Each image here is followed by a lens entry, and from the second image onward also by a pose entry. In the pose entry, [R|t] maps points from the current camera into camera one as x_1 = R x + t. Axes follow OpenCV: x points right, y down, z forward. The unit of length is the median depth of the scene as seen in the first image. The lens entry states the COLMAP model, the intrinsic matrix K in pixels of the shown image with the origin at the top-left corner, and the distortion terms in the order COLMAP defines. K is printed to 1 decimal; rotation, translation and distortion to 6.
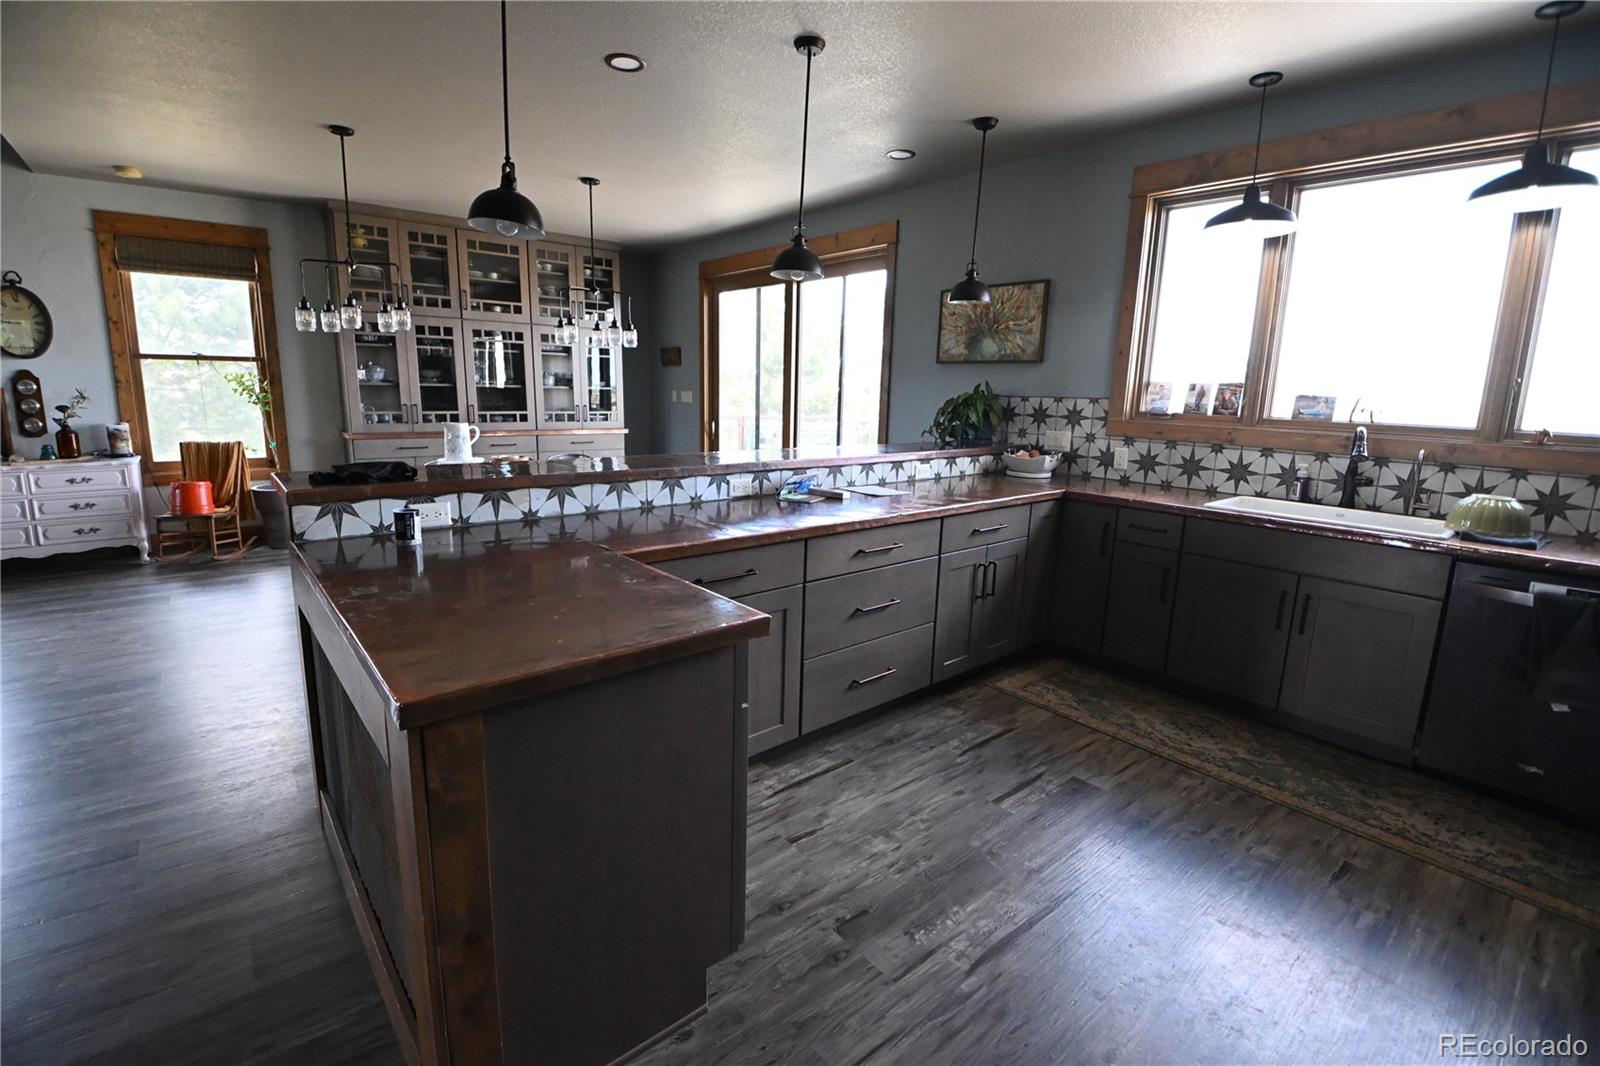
lens RADIAL K [[709.8, 0, 794.3], [0, 709.8, 524.6], [0, 0, 1]] dist [0.000230, -0.018446]
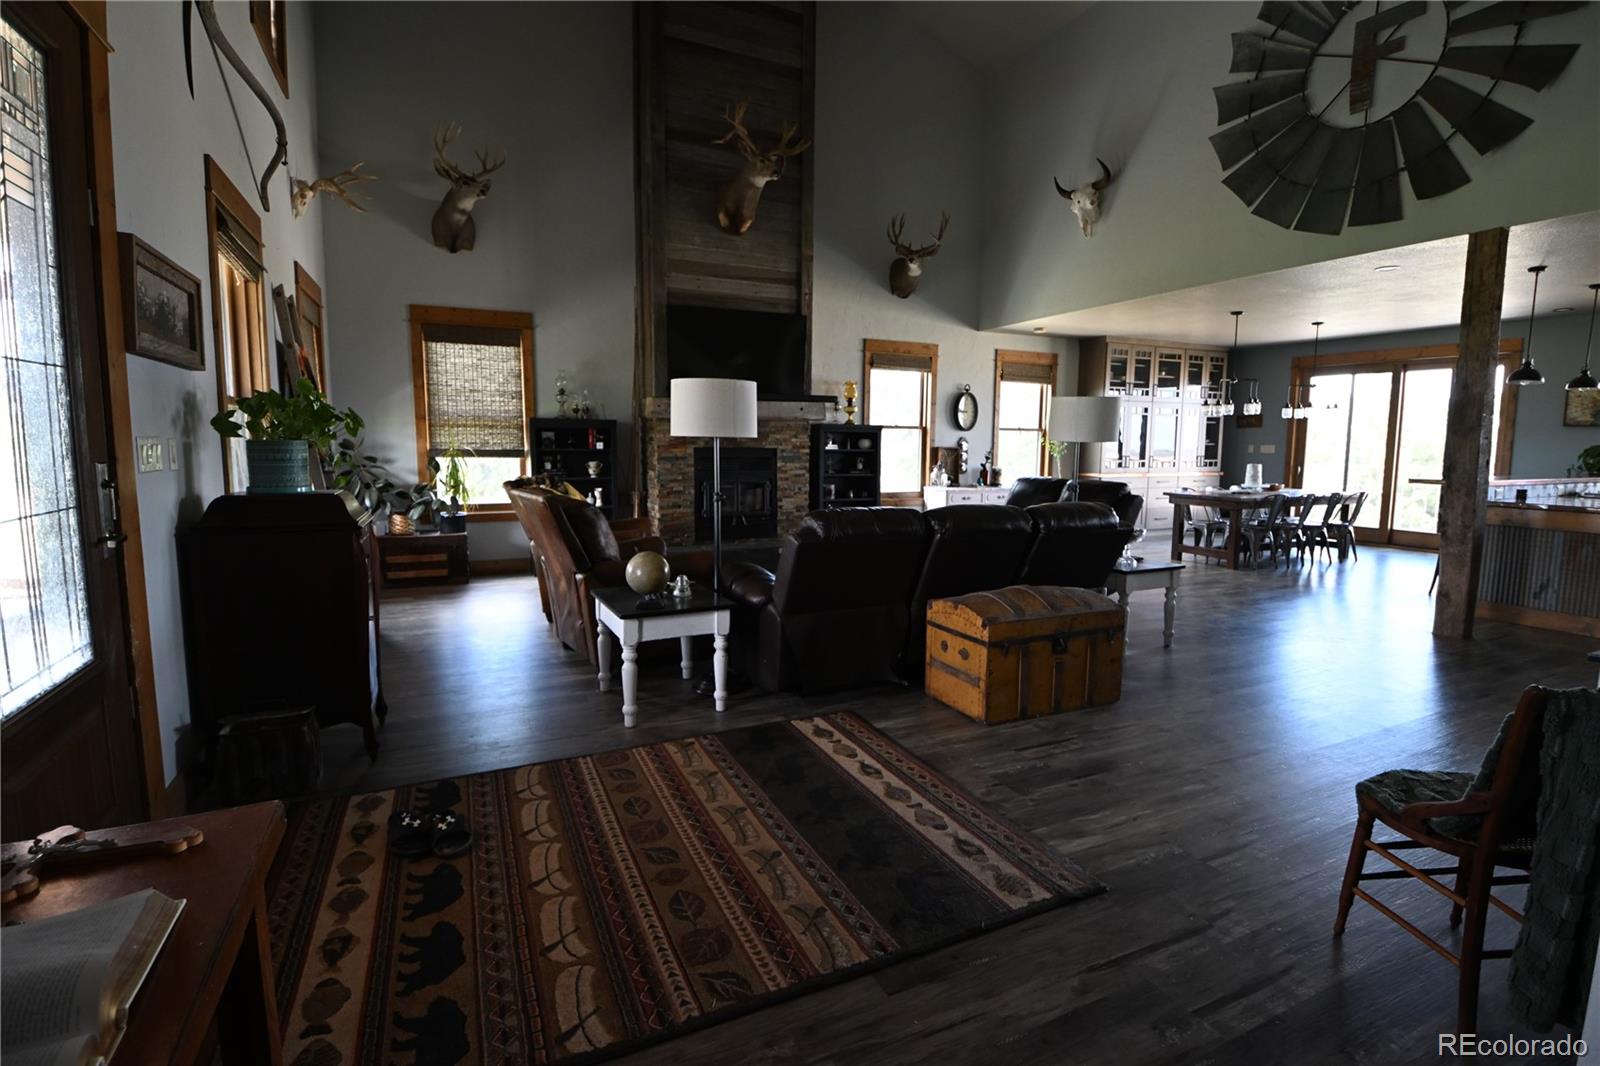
lens RADIAL K [[731.9, 0, 810.9], [0, 731.9, 521.5], [0, 0, 1]] dist [0.015549, -0.023483]
pose [[0.967304, 0.010464, -0.253404, -1.403870], [-0.031618, 0.996329, -0.079551, 0.231209], [0.251641, 0.084962, 0.964084, -1.331947]]
